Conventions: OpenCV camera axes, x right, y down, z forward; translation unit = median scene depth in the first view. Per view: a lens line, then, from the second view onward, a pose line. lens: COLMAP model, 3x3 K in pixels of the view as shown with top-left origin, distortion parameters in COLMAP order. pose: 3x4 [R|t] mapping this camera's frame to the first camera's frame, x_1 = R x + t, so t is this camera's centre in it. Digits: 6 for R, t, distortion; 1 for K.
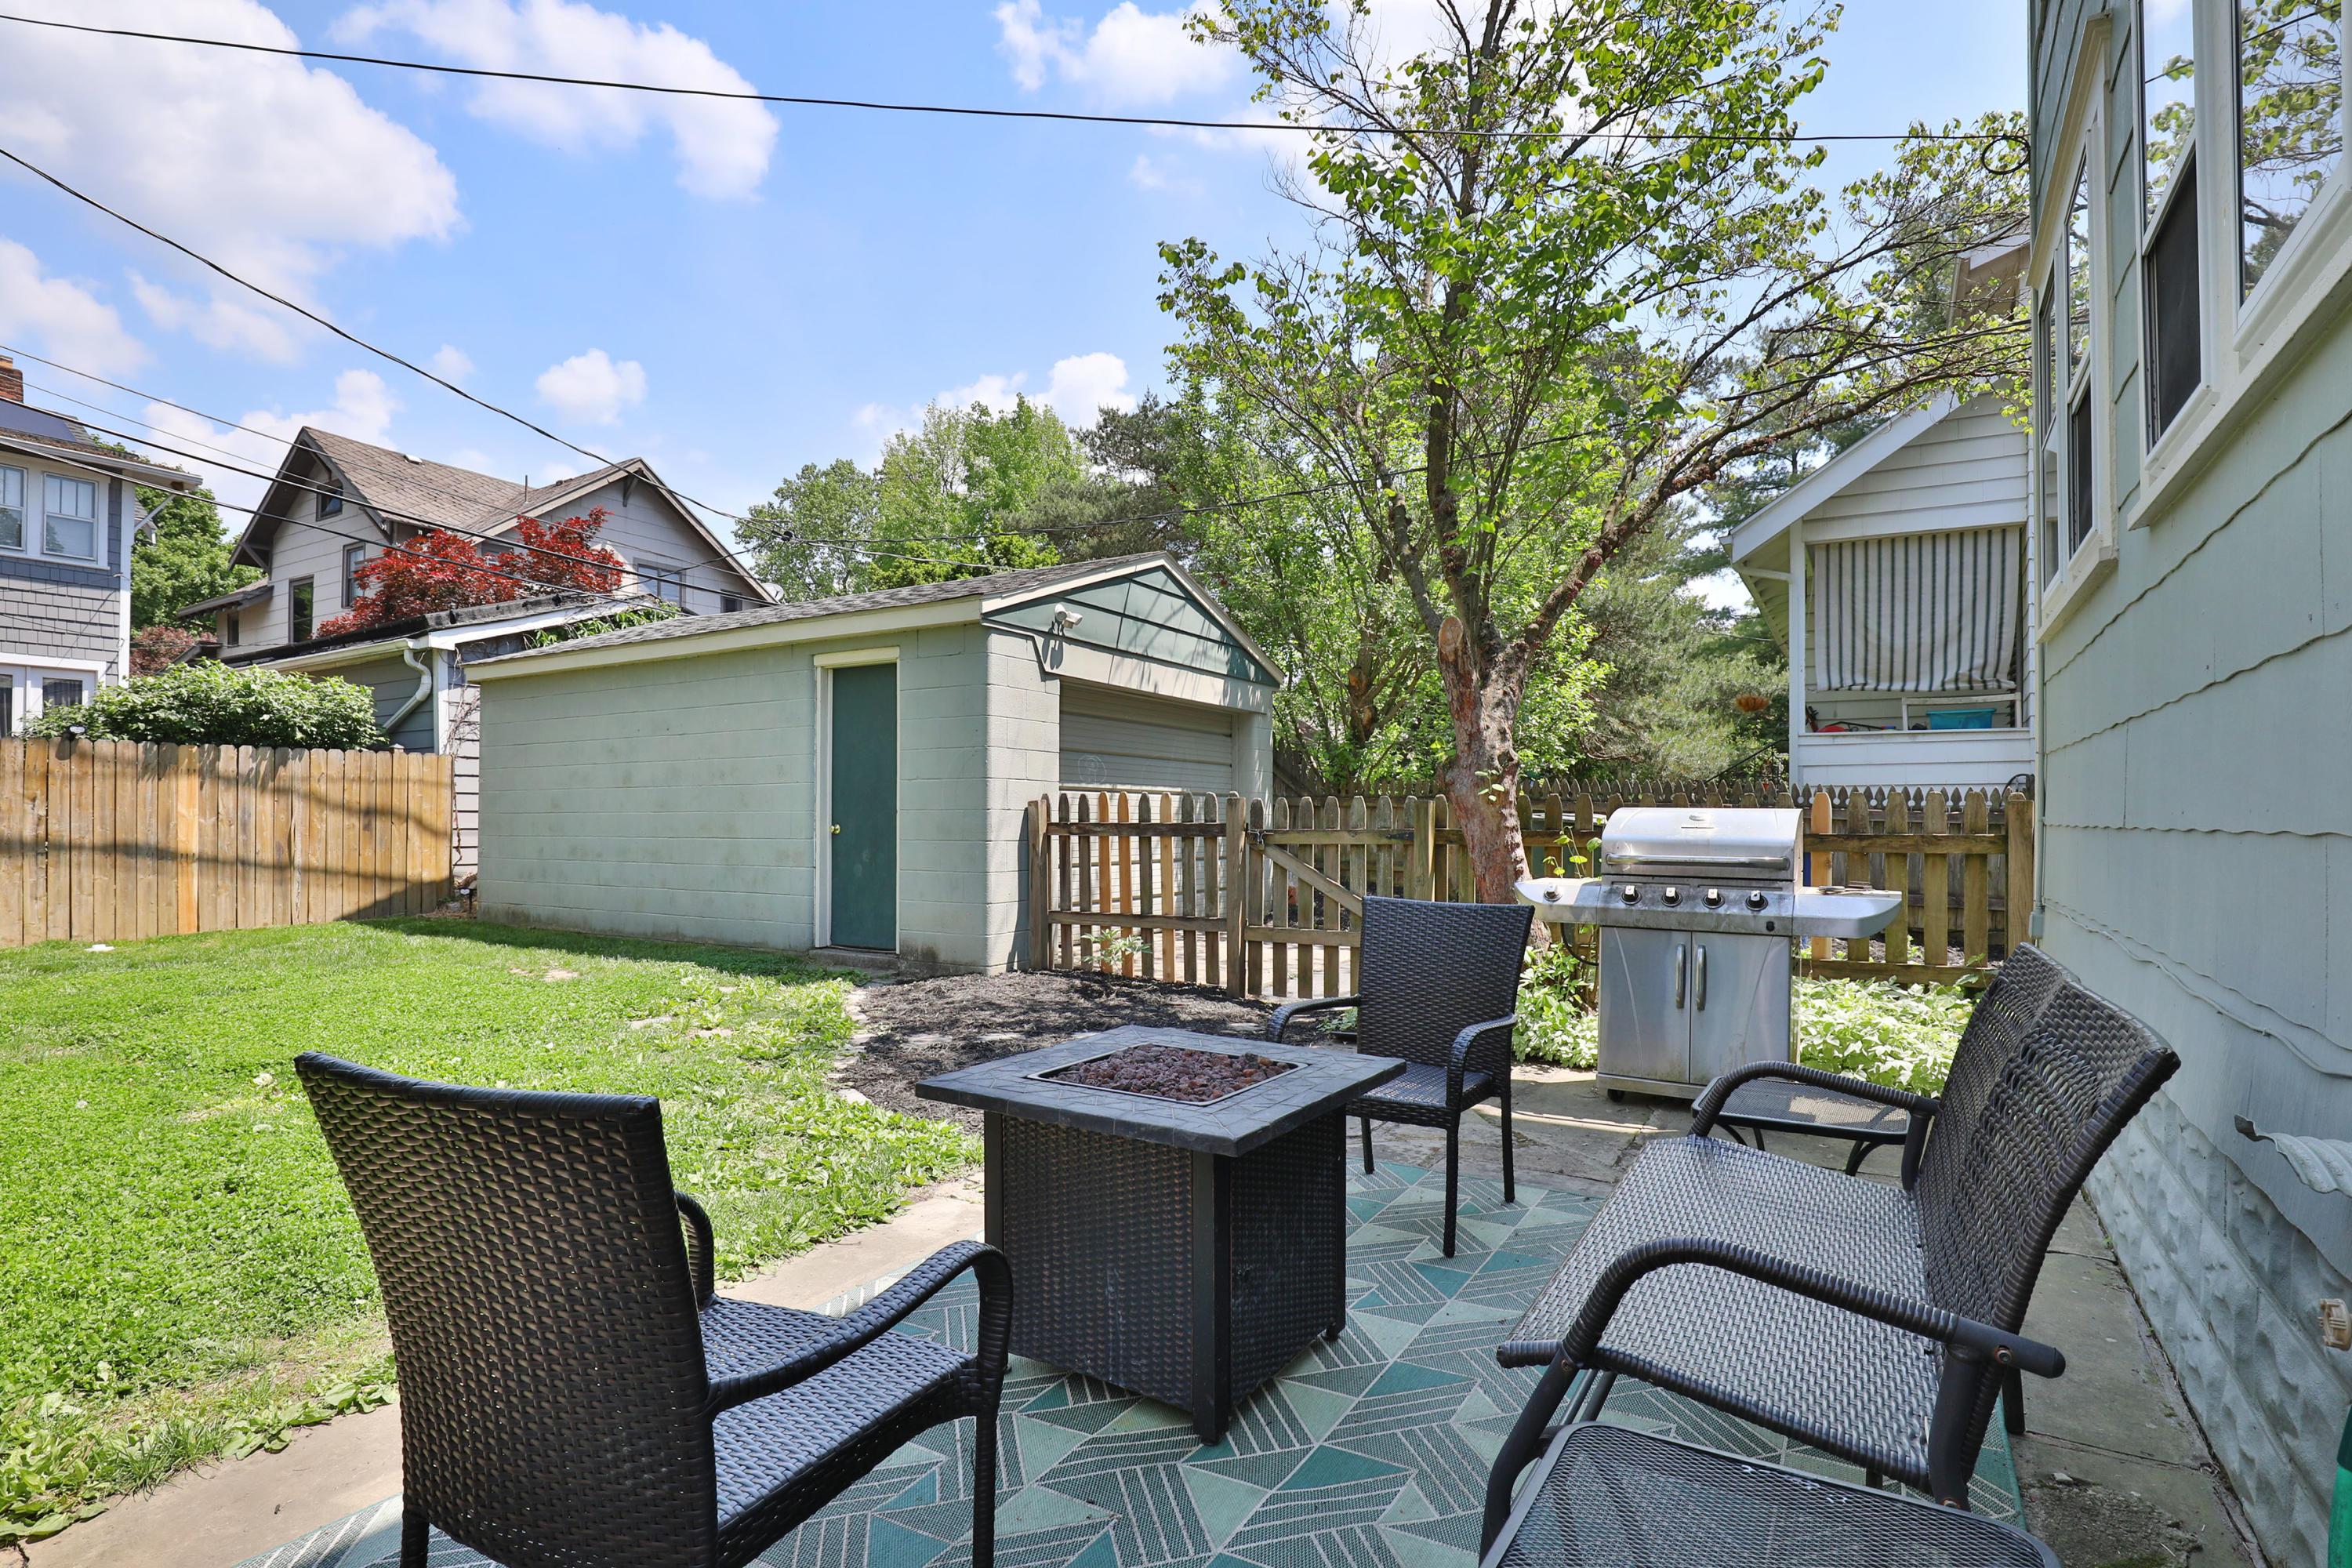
lens RADIAL K [[1198.7, 0, 1176.4], [0, 1198.7, 816.9], [0, 0, 1]] dist [-0.020733, 0.002052]
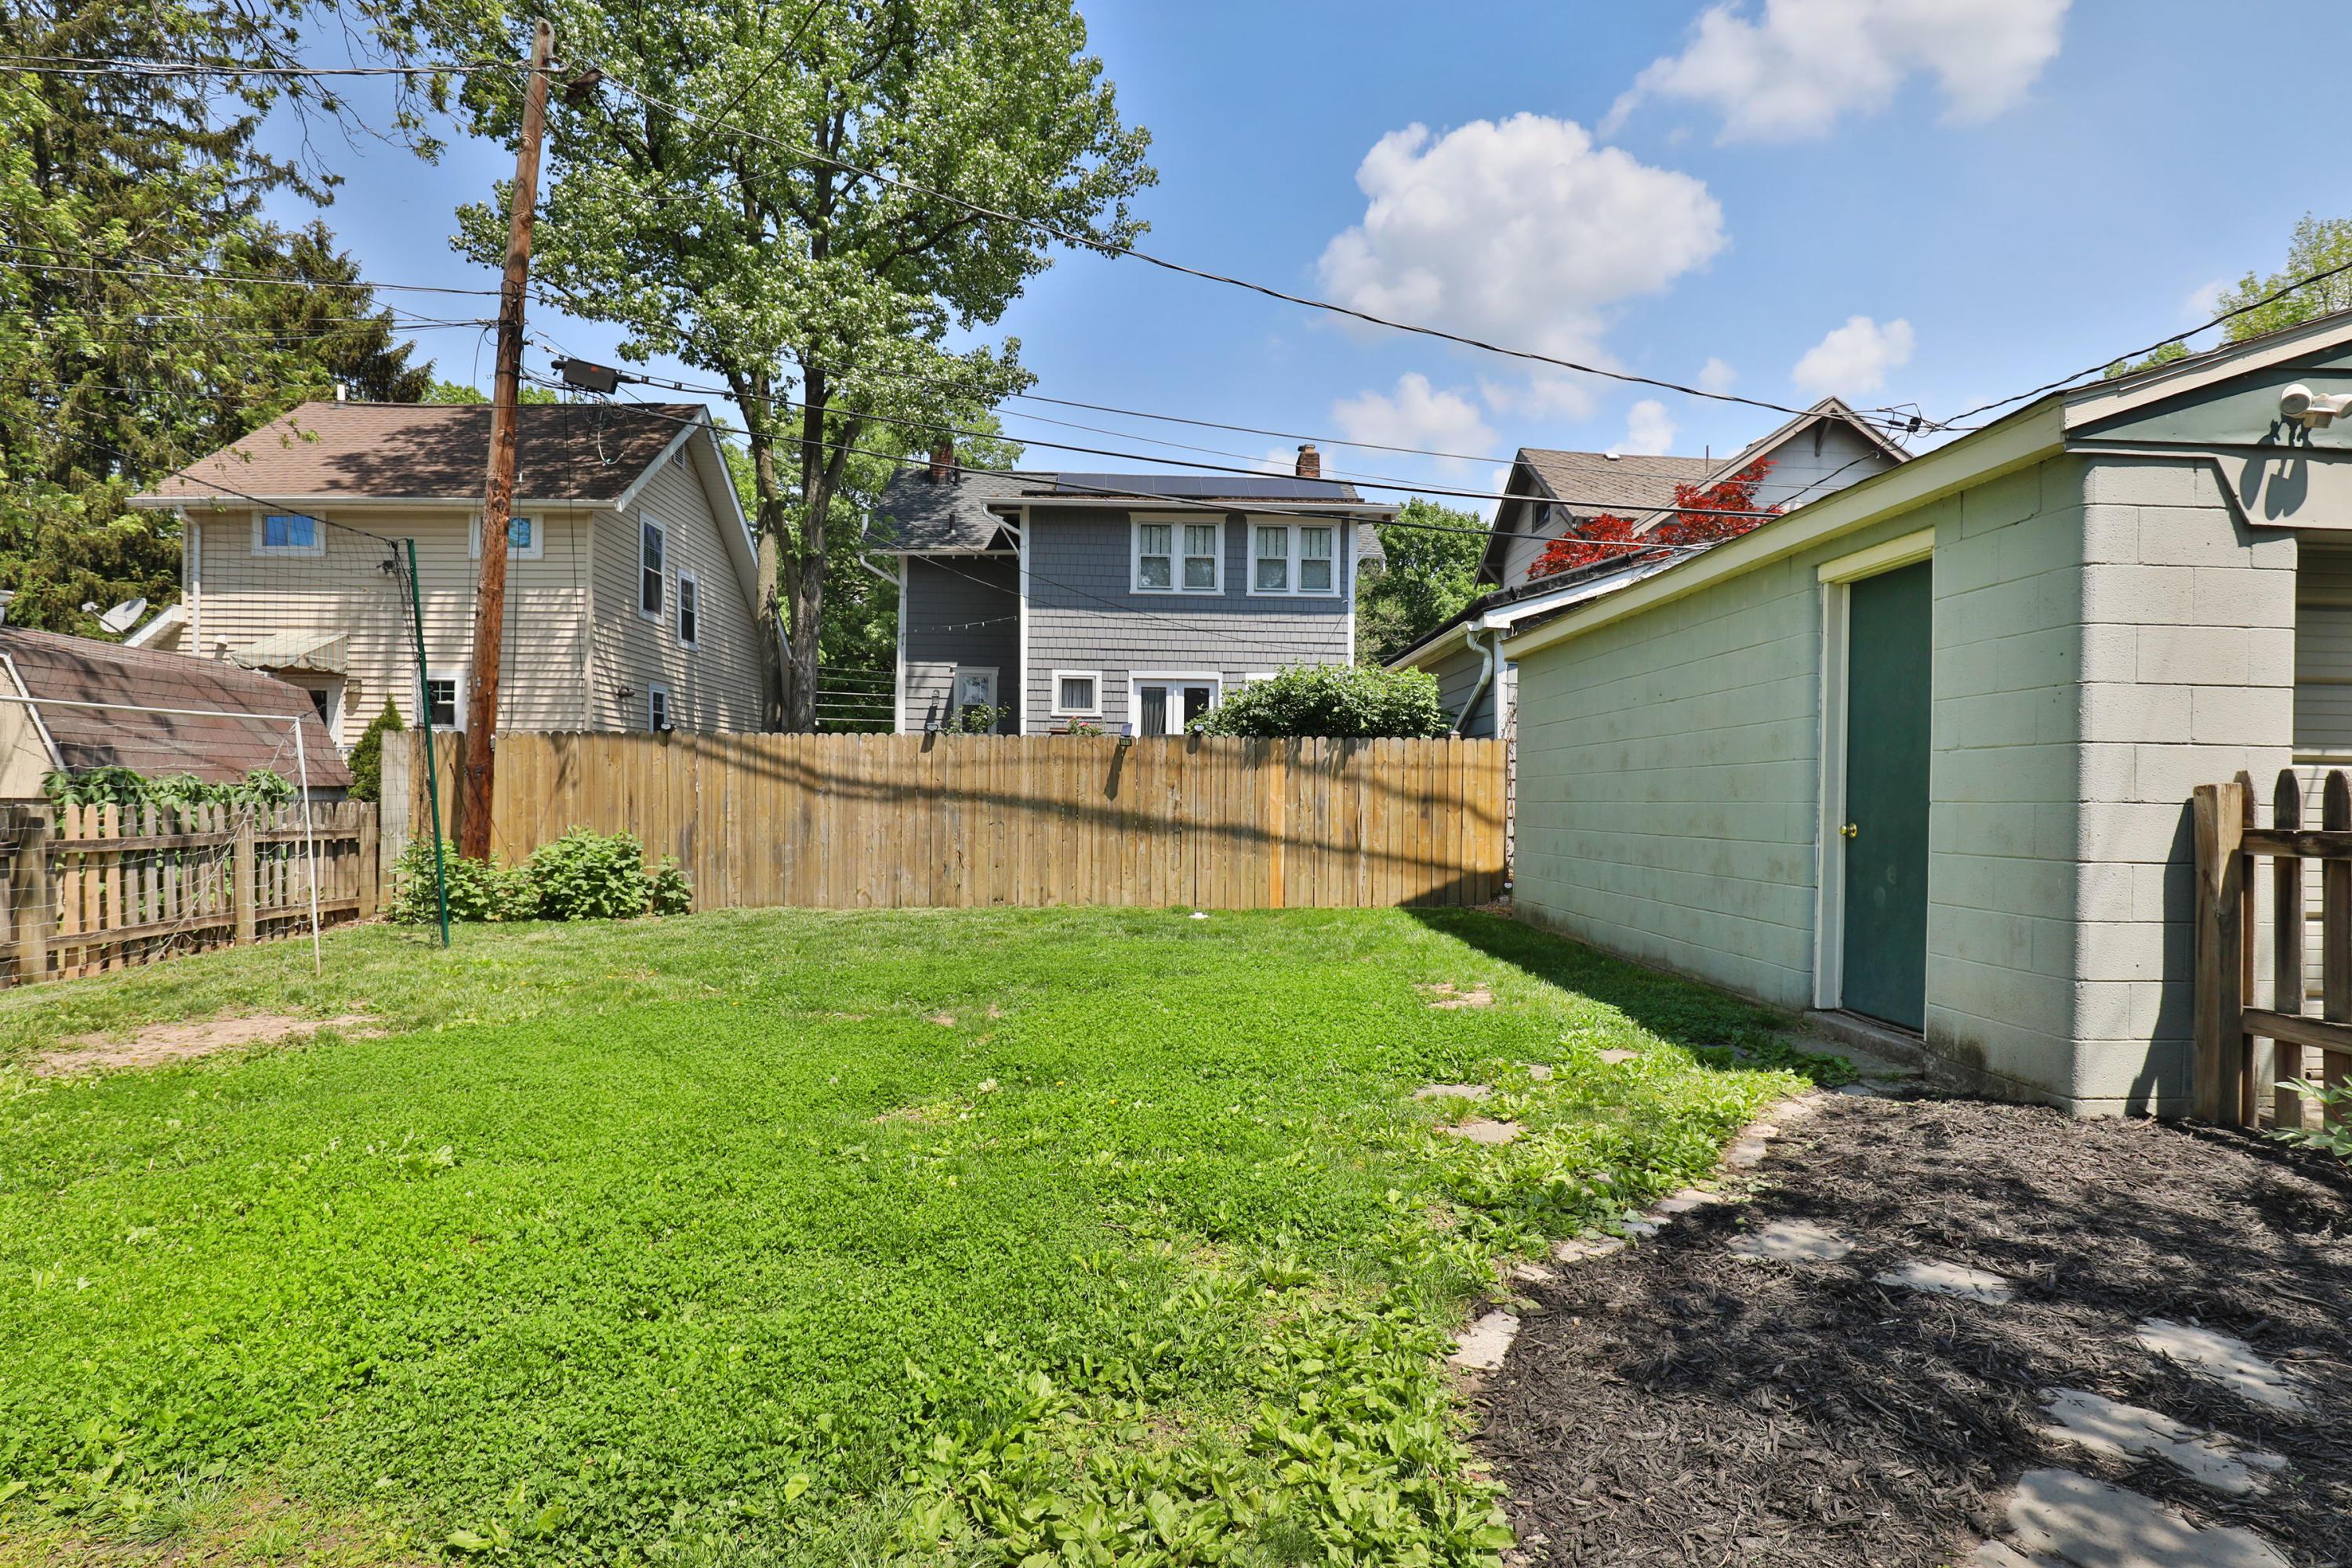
lens RADIAL K [[1198.7, 0, 1176.4], [0, 1198.7, 816.9], [0, 0, 1]] dist [-0.020733, 0.002052]
pose [[0.562241, 0.018175, -0.826774, 0.037883], [-0.010020, 0.999835, 0.015166, -0.002745], [0.826913, -0.000242, 0.562330, 0.290608]]
